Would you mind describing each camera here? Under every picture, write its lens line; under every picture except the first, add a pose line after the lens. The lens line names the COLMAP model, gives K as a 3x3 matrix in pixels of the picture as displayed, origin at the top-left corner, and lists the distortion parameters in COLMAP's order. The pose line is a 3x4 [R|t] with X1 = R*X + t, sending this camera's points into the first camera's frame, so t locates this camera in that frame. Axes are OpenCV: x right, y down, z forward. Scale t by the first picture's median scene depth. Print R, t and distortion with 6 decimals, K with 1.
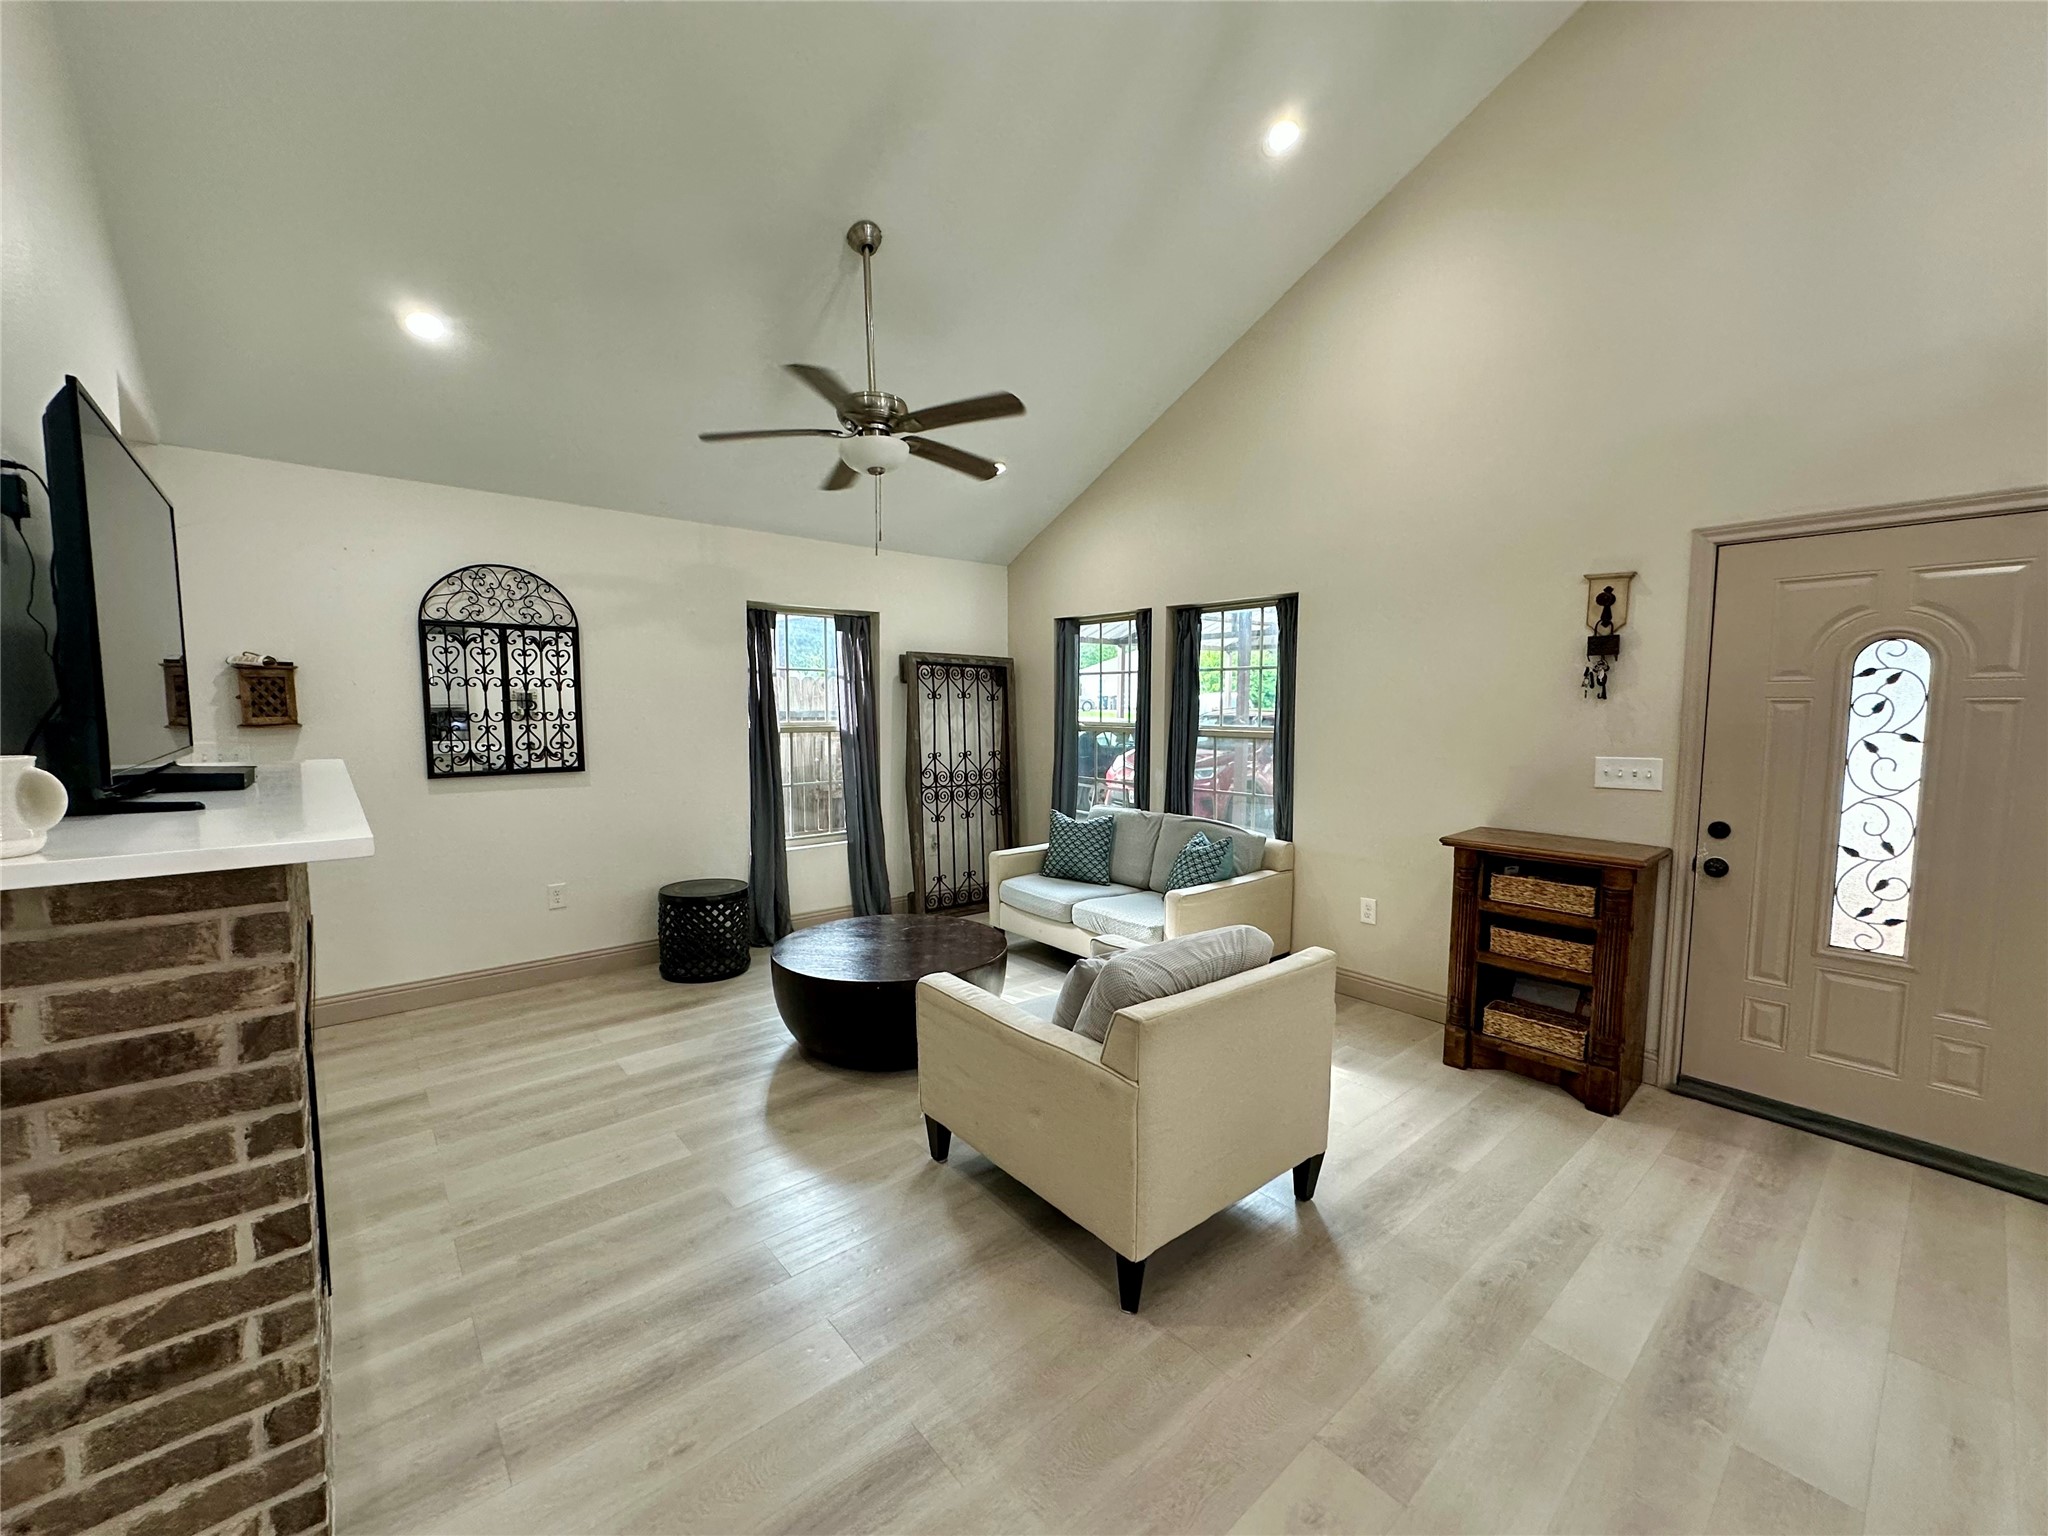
lens RADIAL K [[814.4, 0, 1023.5], [0, 814.4, 769.6], [0, 0, 1]] dist [-0.003525, 0.001033]
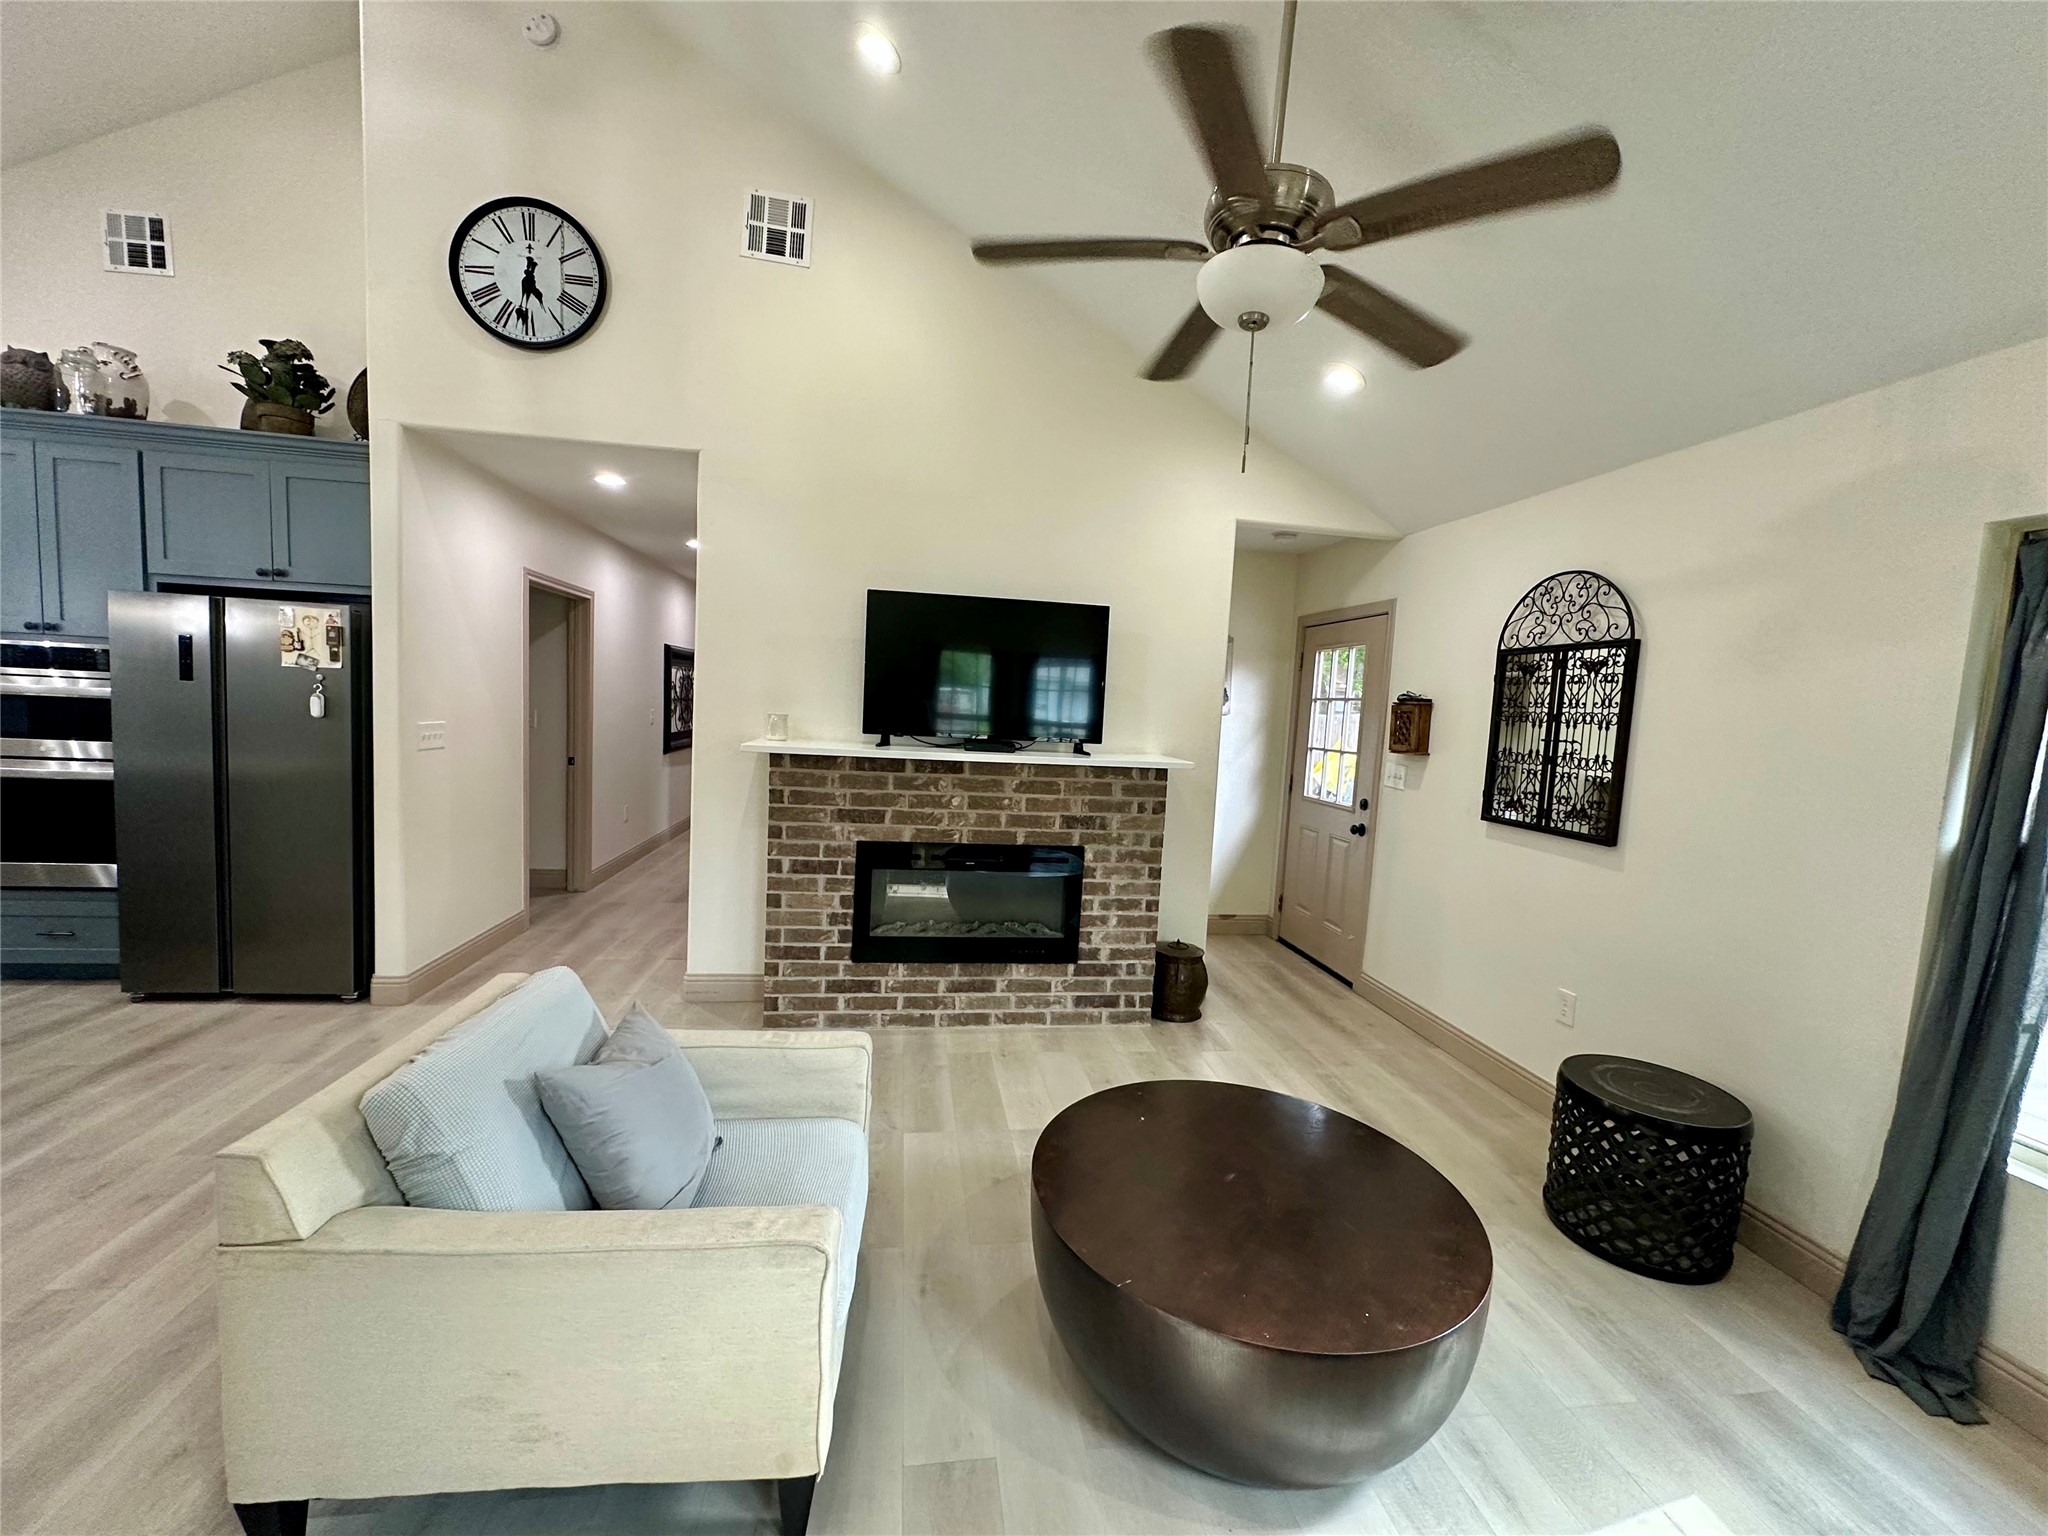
lens RADIAL K [[814.4, 0, 1024.5], [0, 814.4, 769.3], [0, 0, 1]] dist [-0.003525, 0.001033]
pose [[-0.532078, 0.037447, -0.845867, 0.323810], [-0.125280, 0.984543, 0.122392, -0.091336], [0.837376, 0.171092, -0.519162, 1.001144]]
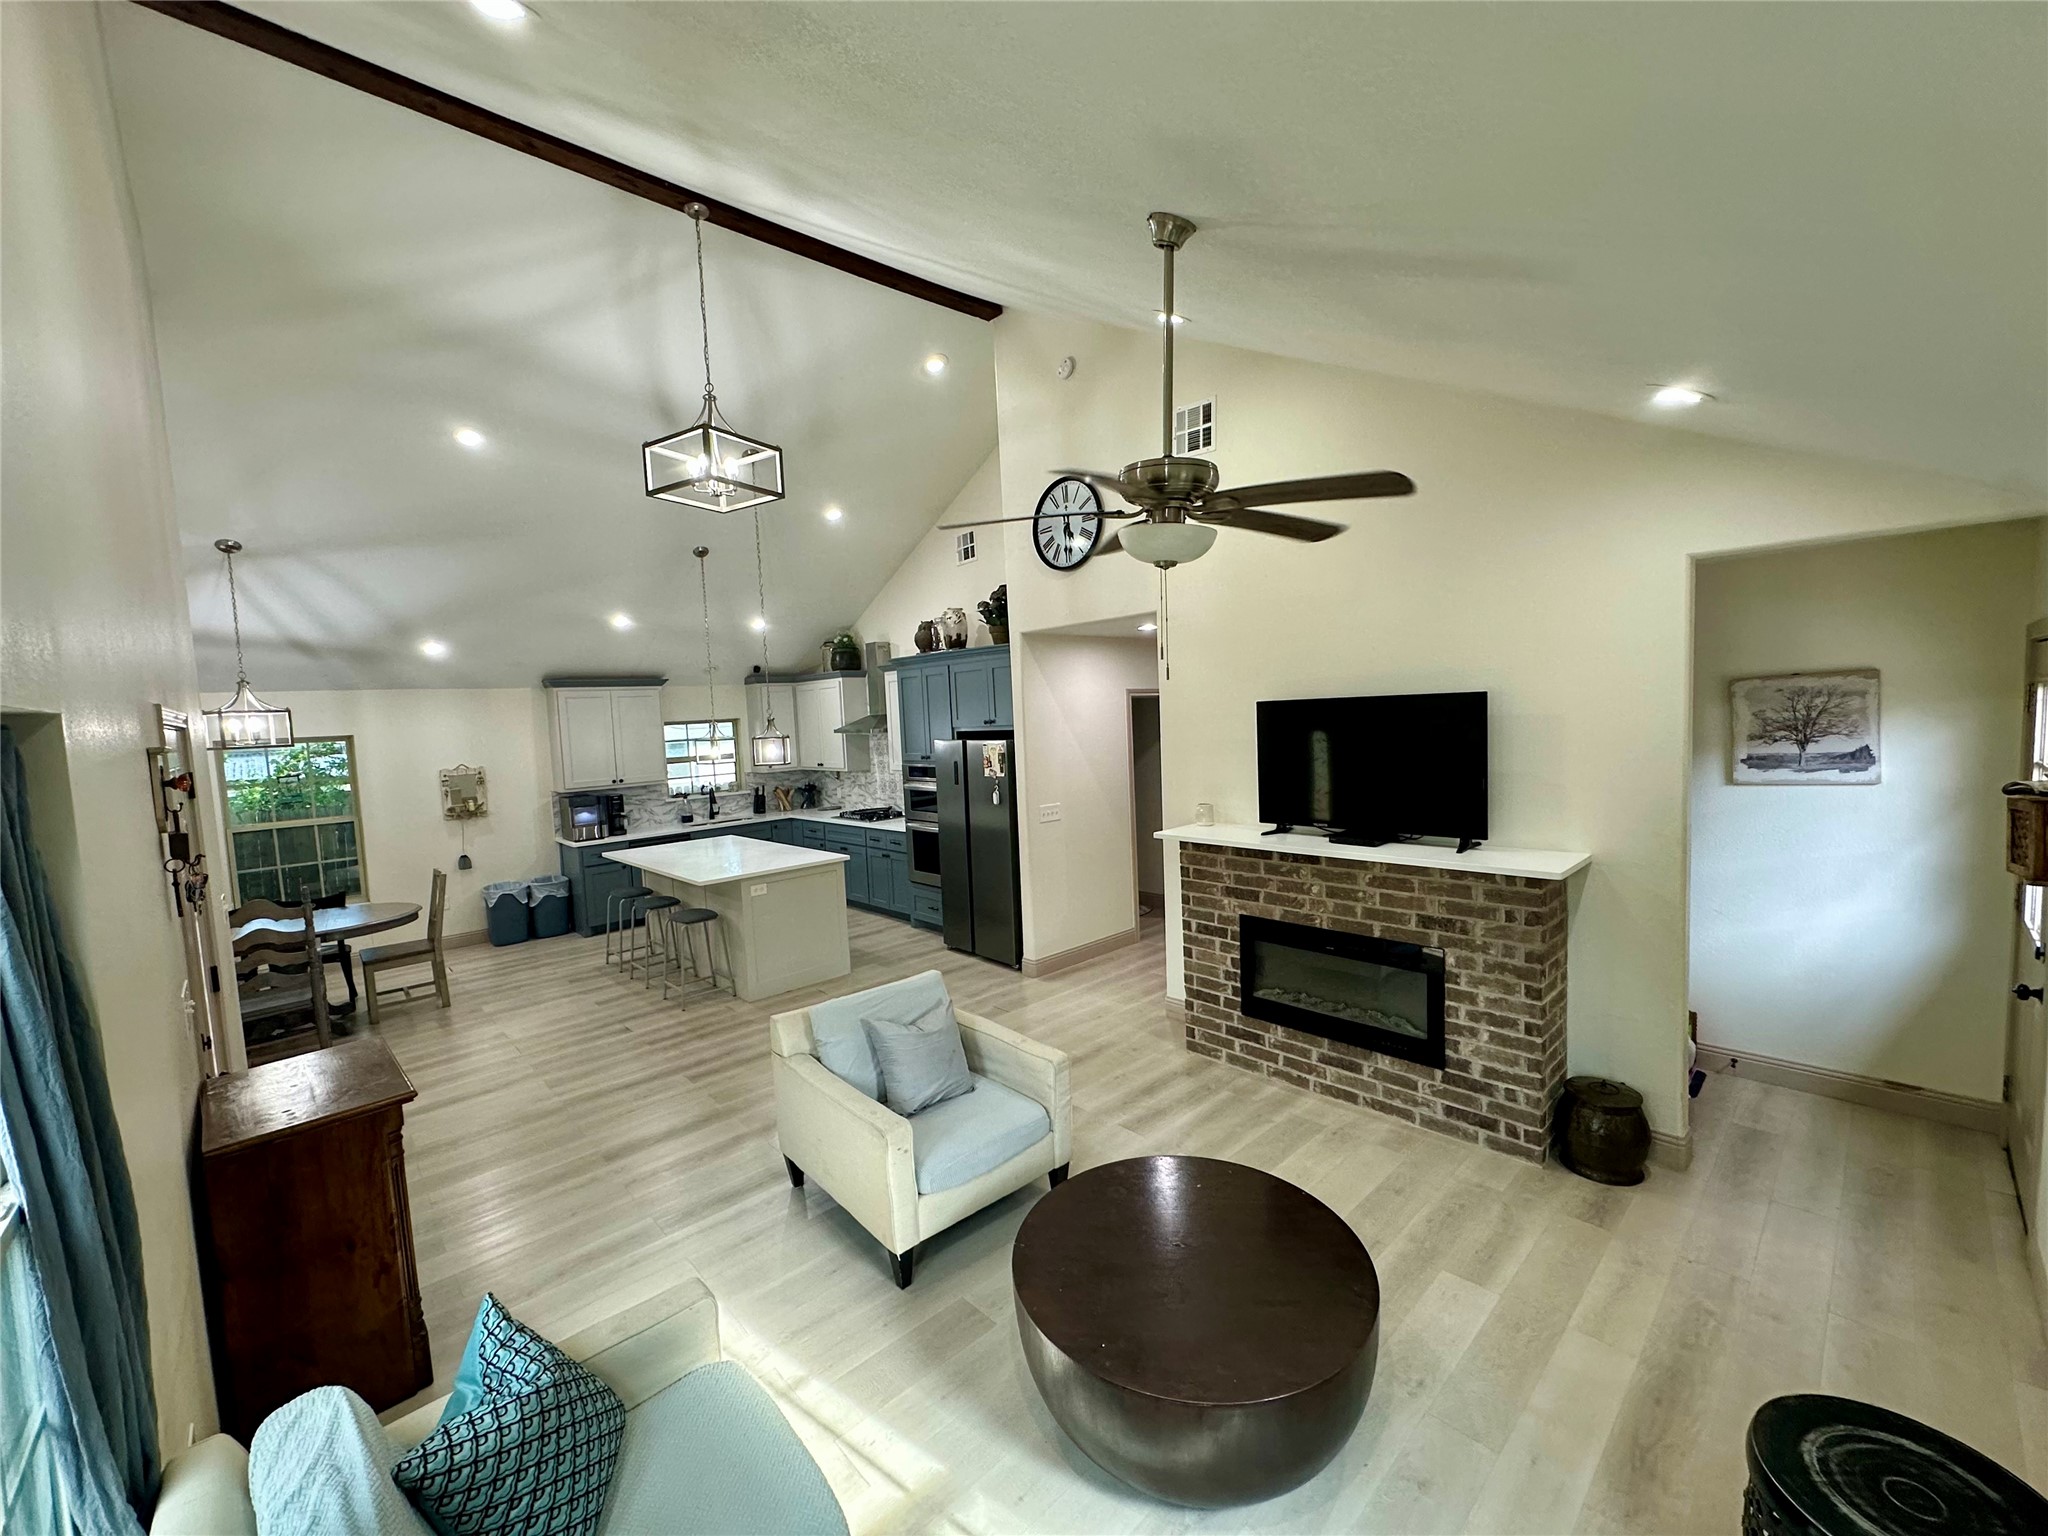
lens RADIAL K [[814.4, 0, 1026.2], [0, 814.4, 770.8], [0, 0, 1]] dist [-0.003525, 0.001033]
pose [[-0.998481, 0.041458, -0.036300, -0.022744], [0.035340, 0.987216, 0.155419, -0.249136], [0.042279, 0.153900, -0.987181, 1.427408]]
